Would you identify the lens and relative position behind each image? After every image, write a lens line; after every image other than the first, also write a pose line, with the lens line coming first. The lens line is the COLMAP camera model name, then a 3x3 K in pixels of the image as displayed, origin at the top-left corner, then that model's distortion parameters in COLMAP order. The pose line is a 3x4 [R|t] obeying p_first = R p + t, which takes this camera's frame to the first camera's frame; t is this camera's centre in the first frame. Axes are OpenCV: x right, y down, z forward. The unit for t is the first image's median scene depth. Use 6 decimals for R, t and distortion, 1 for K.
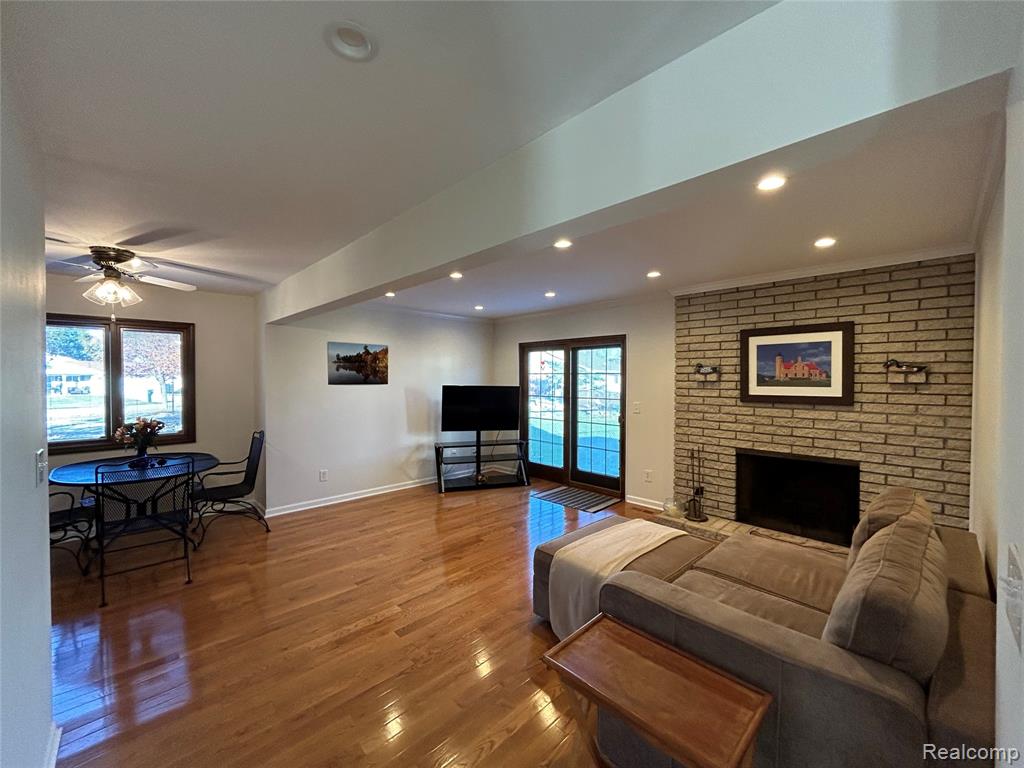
lens RADIAL K [[416.1, 0, 510.2], [0, 416.1, 383.6], [0, 0, 1]] dist [0.002298, 0.000698]
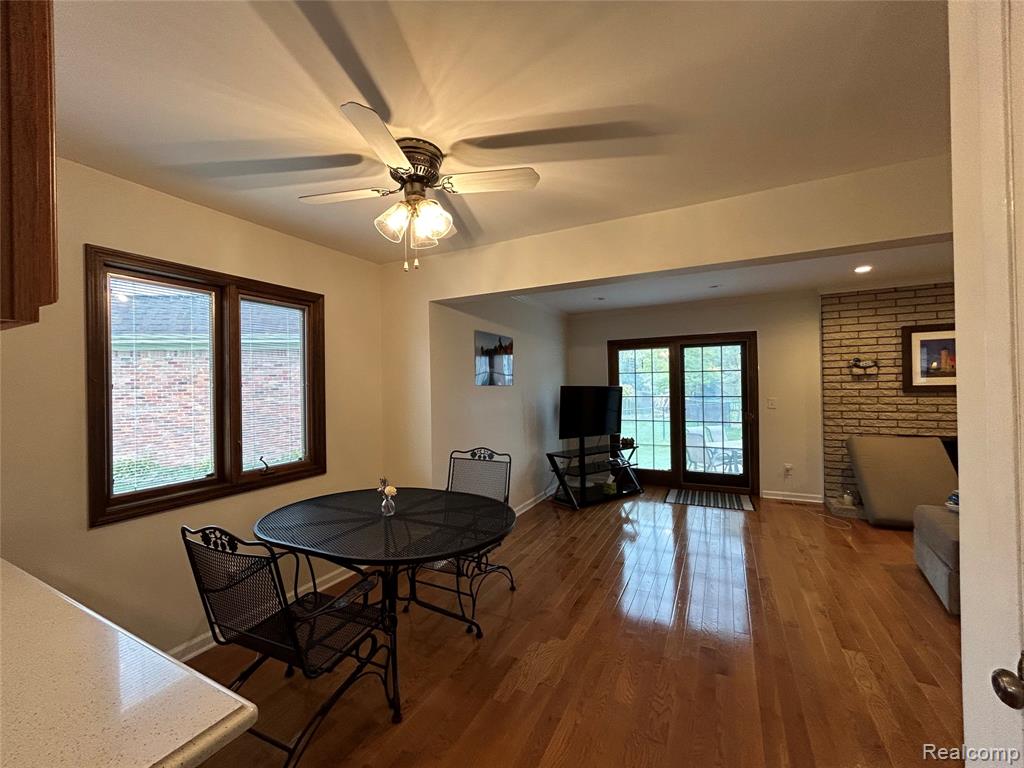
lens RADIAL K [[416.1, 0, 510.2], [0, 416.1, 383.6], [0, 0, 1]] dist [0.002298, 0.000698]
pose [[0.945929, -0.014358, 0.324056, -0.759333], [0.022068, 0.999554, -0.020129, 0.019746], [-0.323622, 0.026191, 0.945824, 0.296909]]
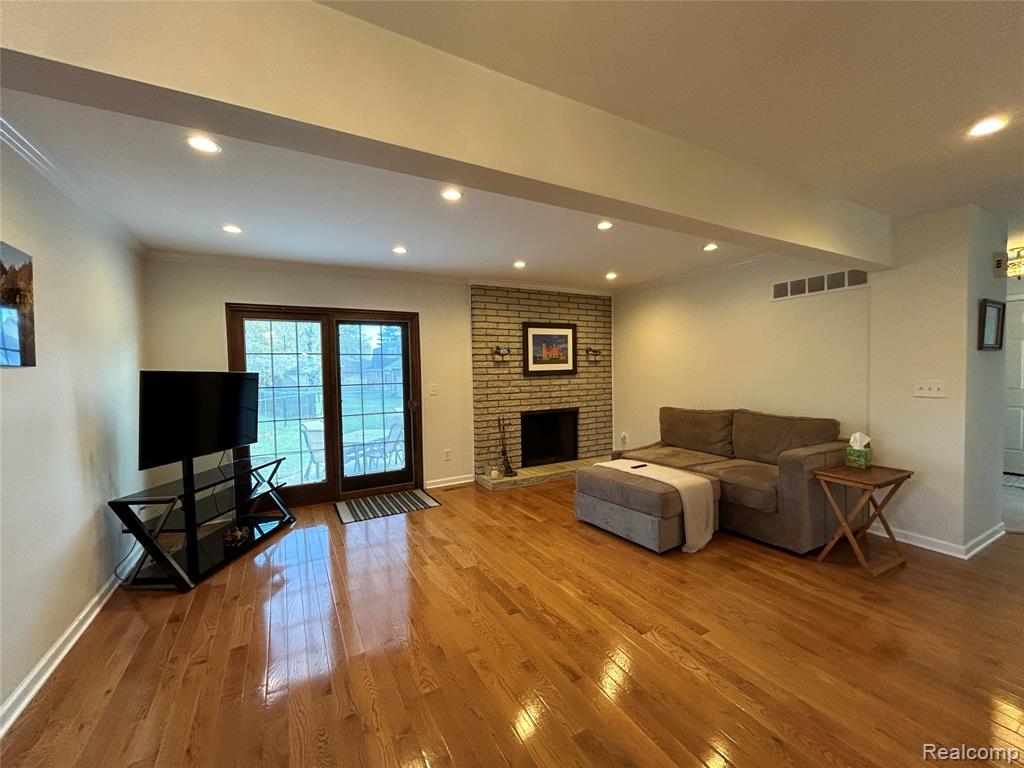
lens RADIAL K [[416.1, 0, 510.2], [0, 416.1, 383.6], [0, 0, 1]] dist [0.002298, 0.000698]
pose [[0.251205, -0.042352, 0.967007, -0.721948], [0.032543, 0.998847, 0.035293, 0.018209], [-0.967387, 0.022603, 0.252294, 0.699475]]
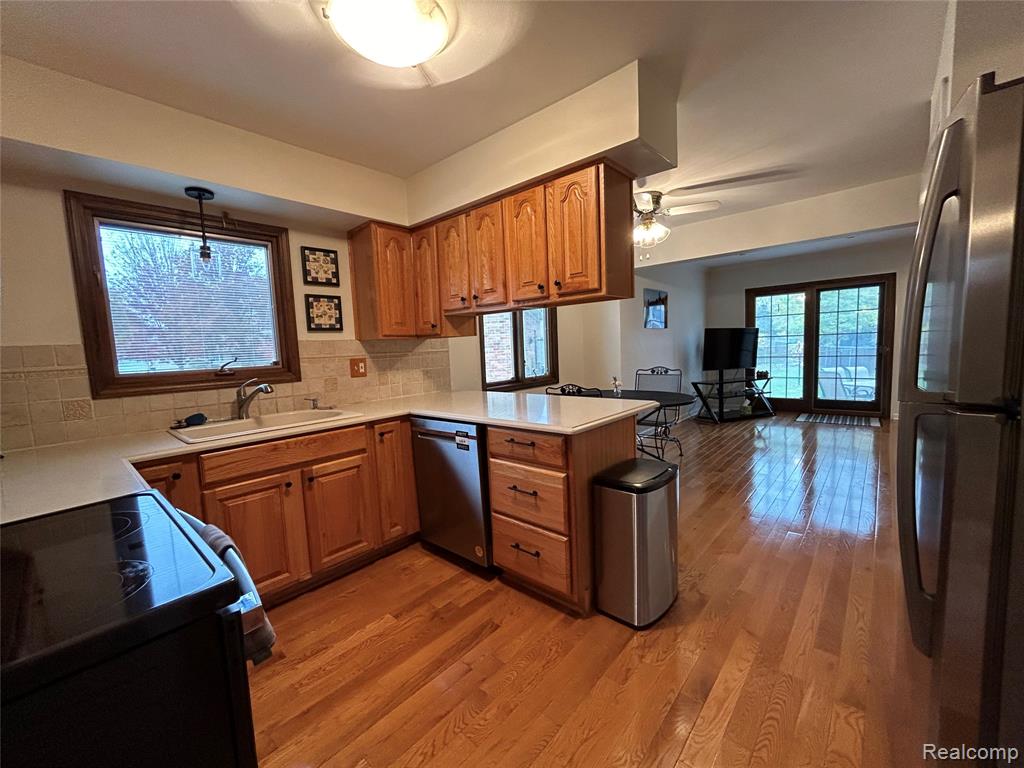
lens RADIAL K [[416.1, 0, 510.2], [0, 416.1, 383.6], [0, 0, 1]] dist [0.002298, 0.000698]
pose [[0.996277, -0.050245, 0.070058, -1.055908], [0.044853, 0.996059, 0.076516, 0.058720], [-0.073626, -0.073089, 0.994604, -0.086458]]
